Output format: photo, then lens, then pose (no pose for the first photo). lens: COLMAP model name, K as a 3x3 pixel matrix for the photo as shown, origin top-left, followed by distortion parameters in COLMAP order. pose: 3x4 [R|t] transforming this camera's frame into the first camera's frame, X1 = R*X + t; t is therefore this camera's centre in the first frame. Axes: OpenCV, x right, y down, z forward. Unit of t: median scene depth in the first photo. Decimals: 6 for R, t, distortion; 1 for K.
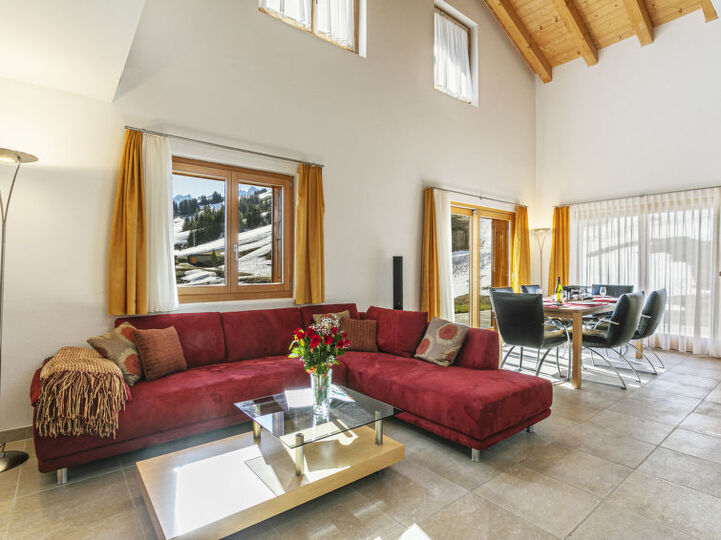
lens RADIAL K [[388.1, 0, 360.5], [0, 388.1, 270.0], [0, 0, 1]] dist [-0.014413, 0.002065]
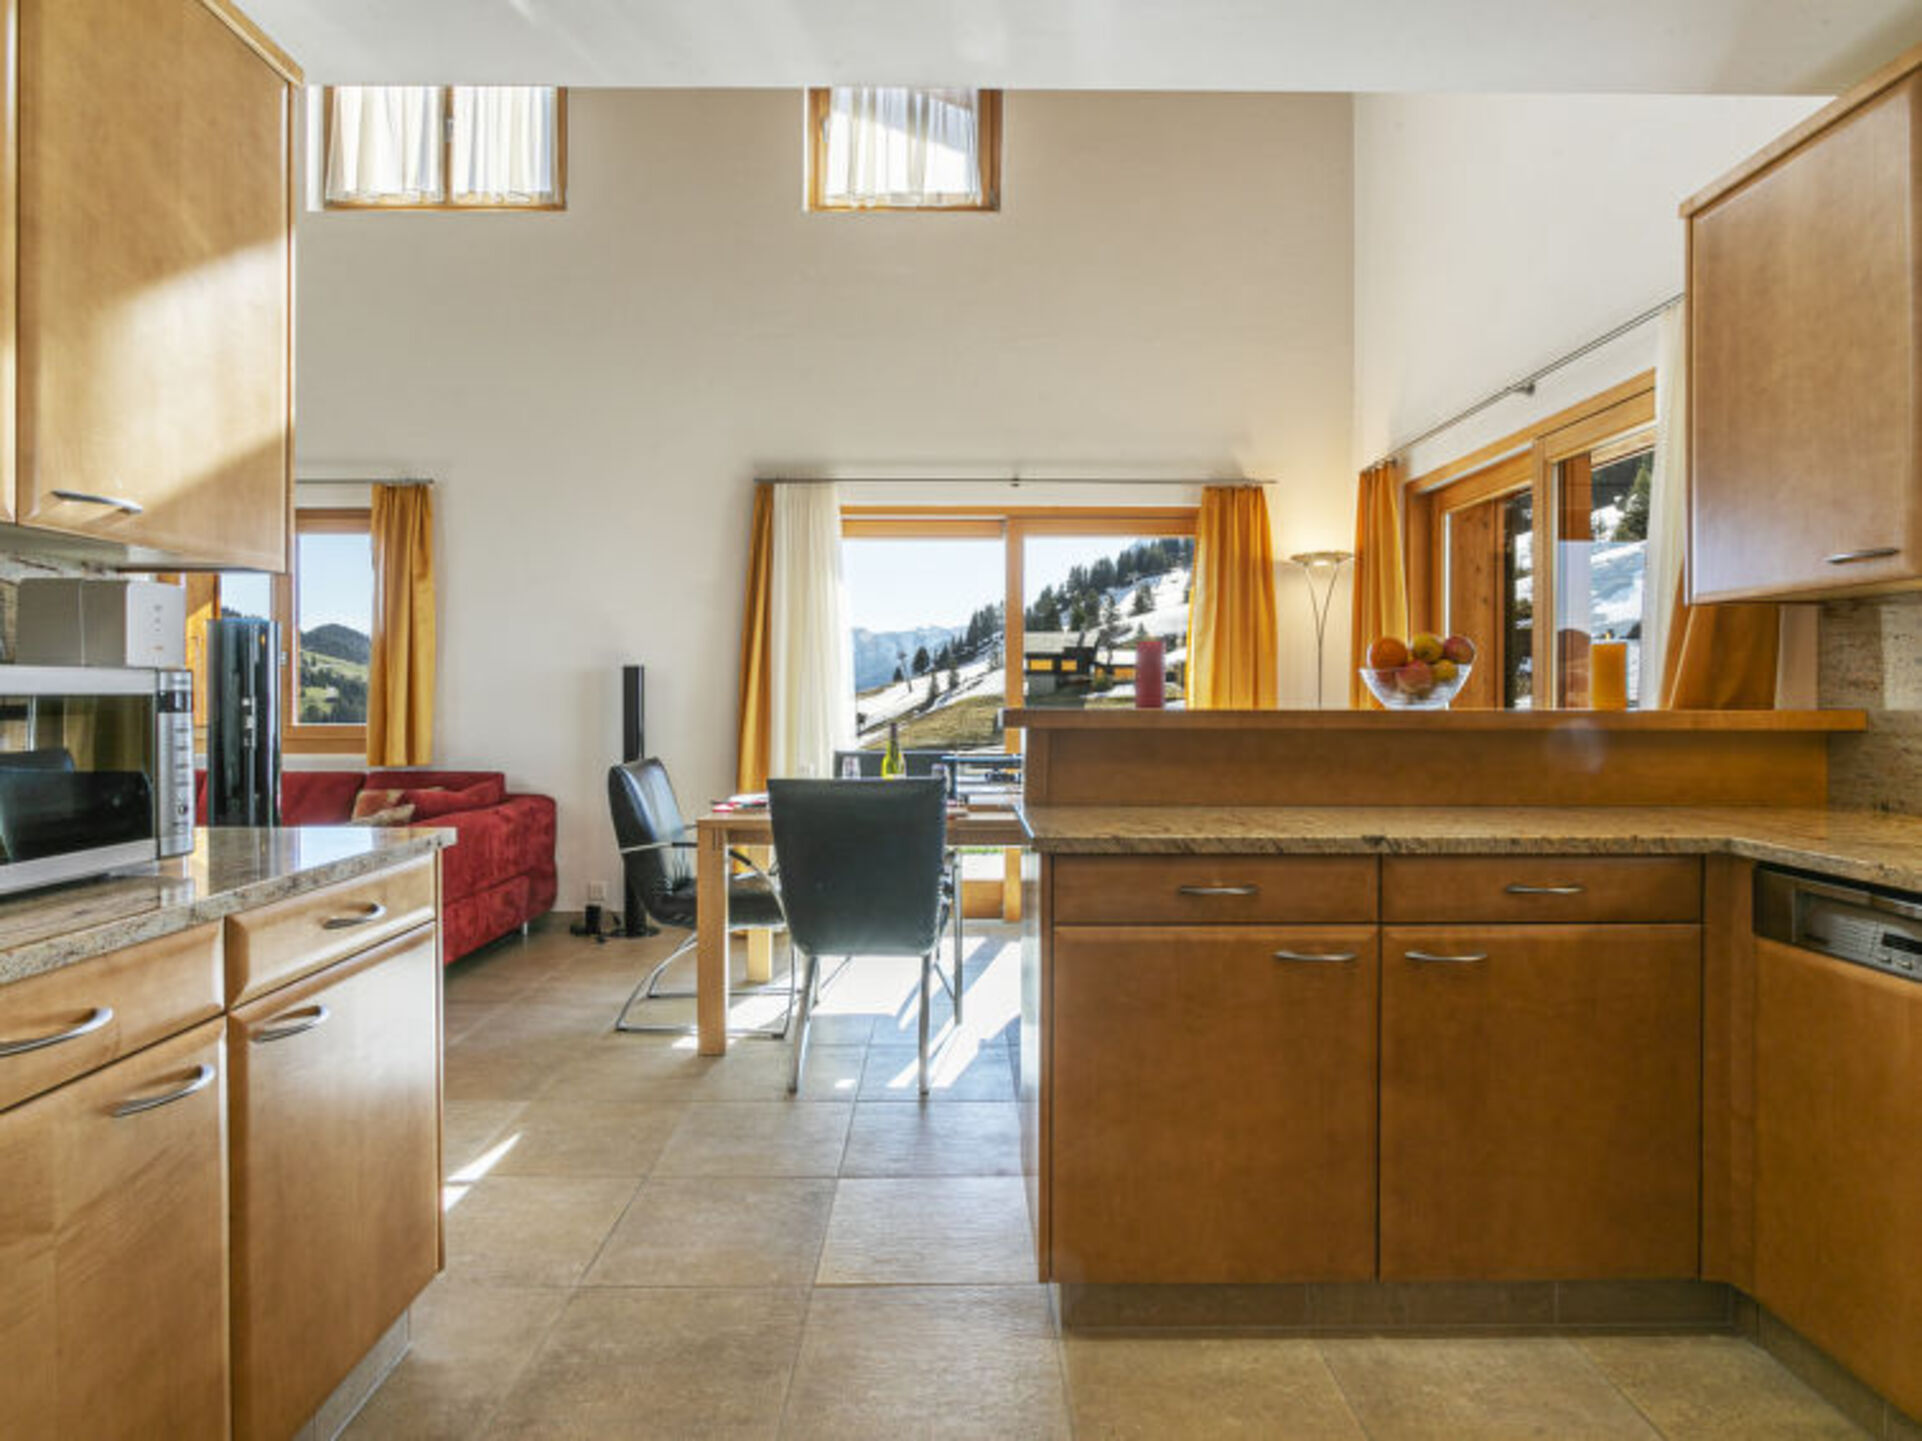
lens RADIAL K [[1034.6, 0, 961.0], [0, 1034.6, 720.5], [0, 0, 1]] dist [-0.014413, 0.002065]
pose [[0.768720, 0.016997, -0.639360, 1.163562], [-0.007317, 0.999815, 0.017782, 0.000004], [0.639544, -0.008991, 0.768702, 0.413413]]
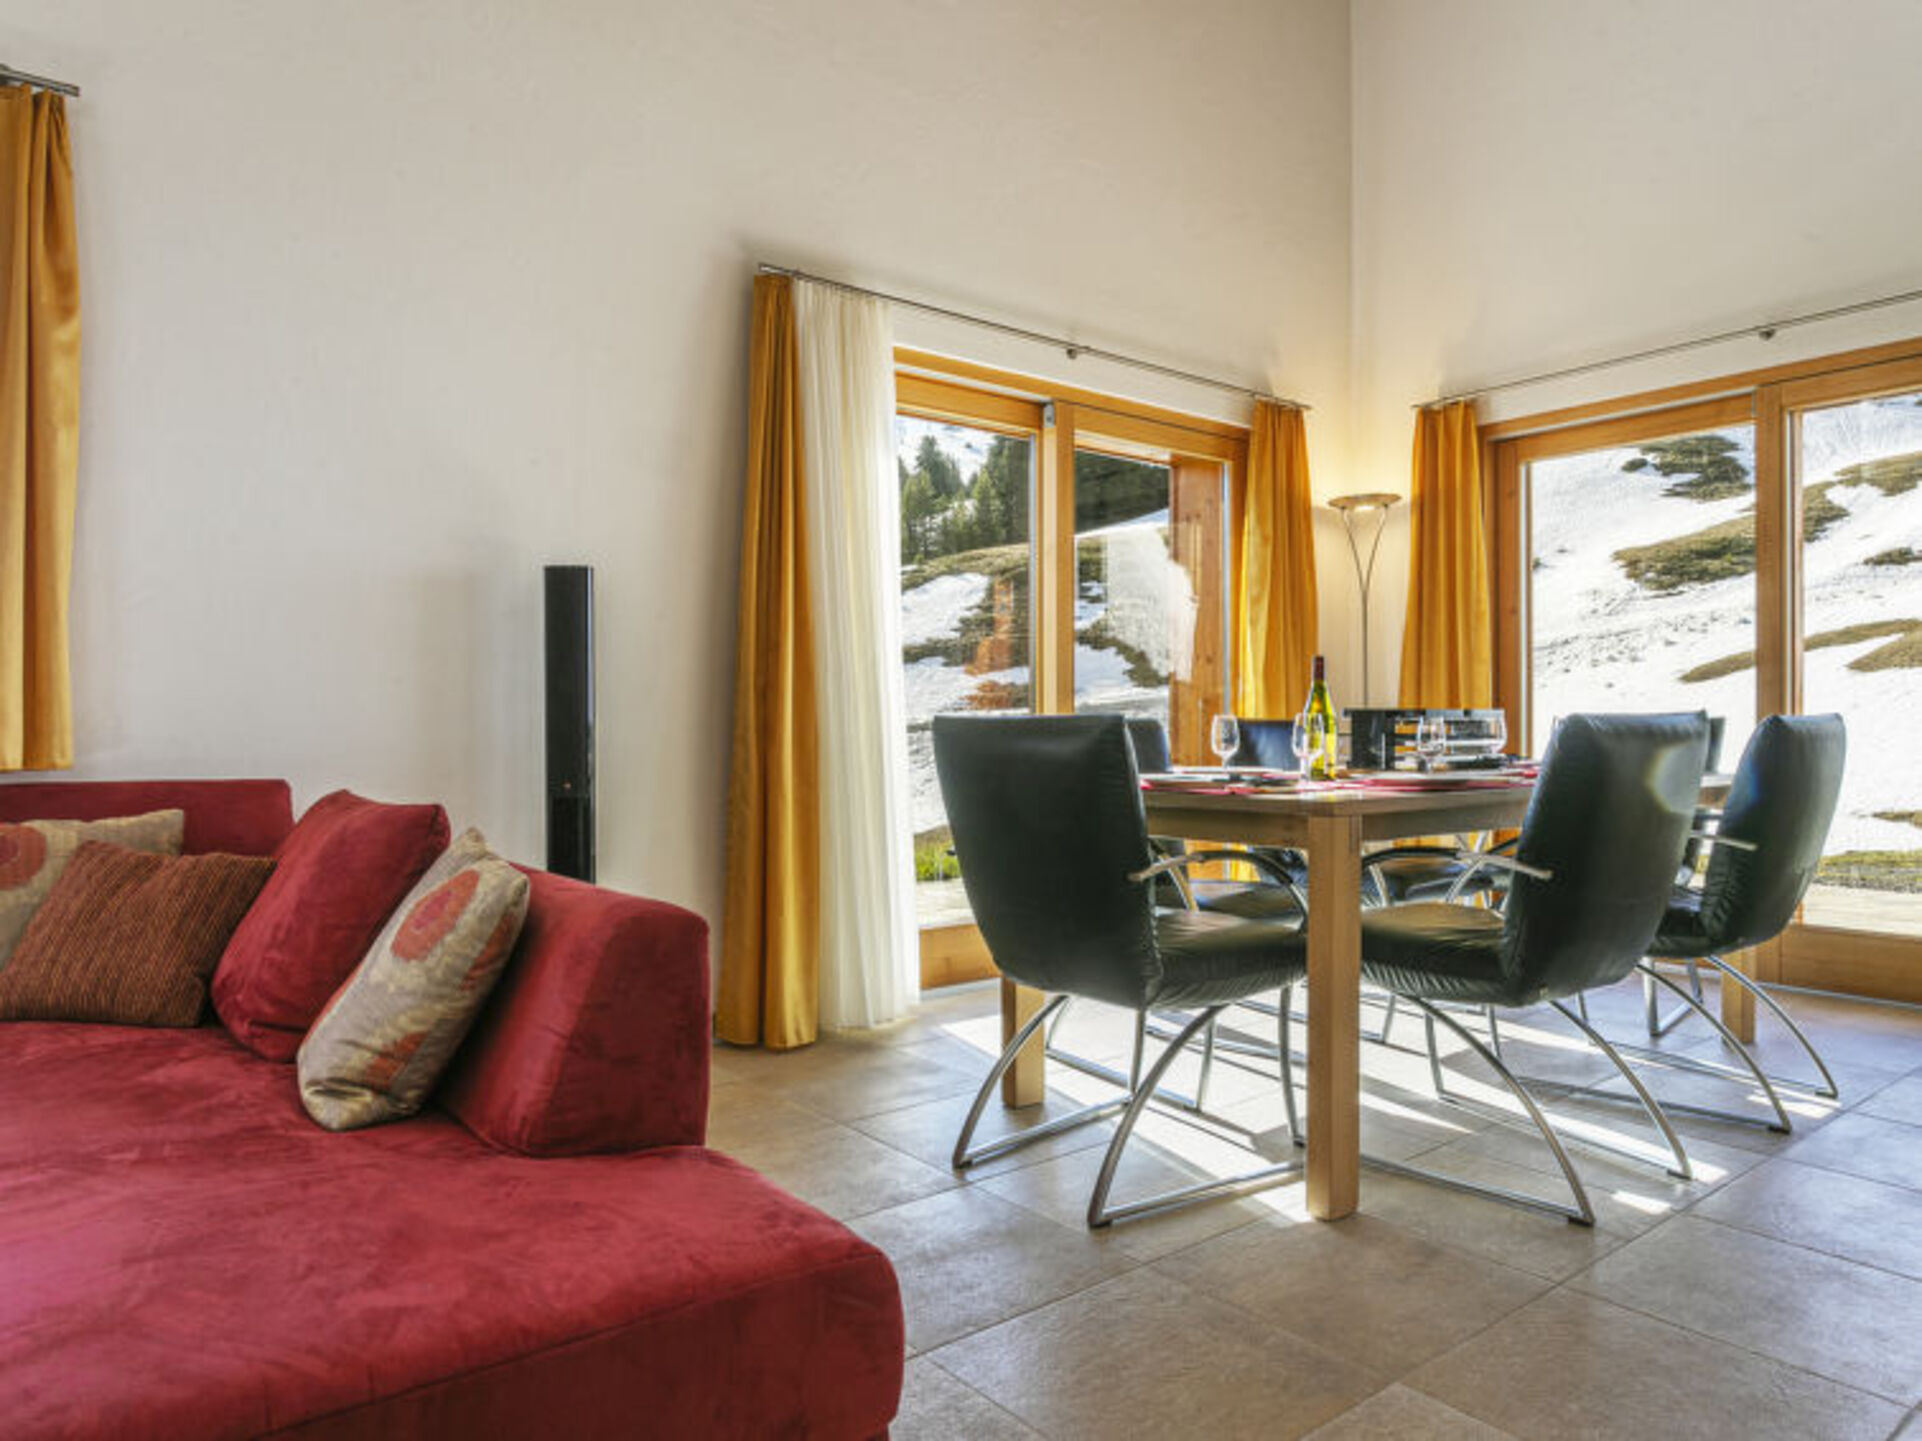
lens RADIAL K [[1209.7, 0, 961.0], [0, 1209.7, 720.5], [0, 0, 1]] dist [-0.005377, -0.003202]
pose [[0.999758, -0.005264, -0.021375, 0.357609], [0.005042, 0.999933, -0.010416, 0.062317], [0.021428, 0.010306, 0.999717, 0.366689]]
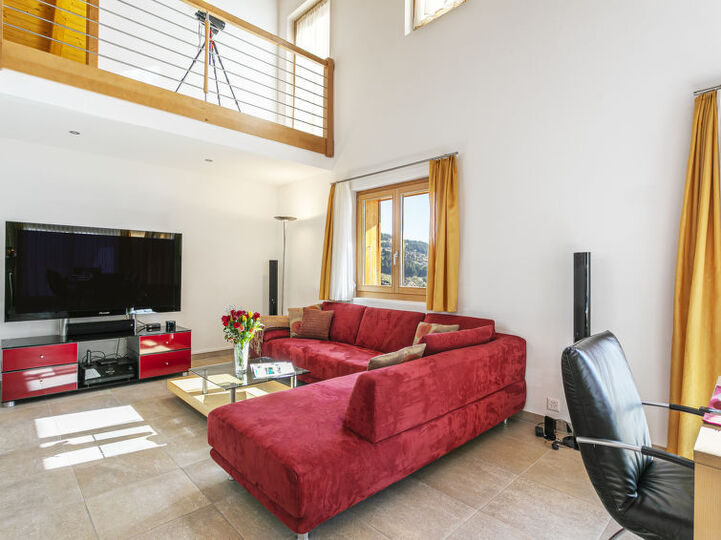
lens RADIAL K [[388.1, 0, 360.5], [0, 388.1, 270.0], [0, 0, 1]] dist [-0.014413, 0.002065]
pose [[0.061616, -0.006810, -0.998077, 0.700151], [-0.011545, 0.999905, -0.007535, -0.001798], [0.998033, 0.011987, 0.061532, 0.700108]]
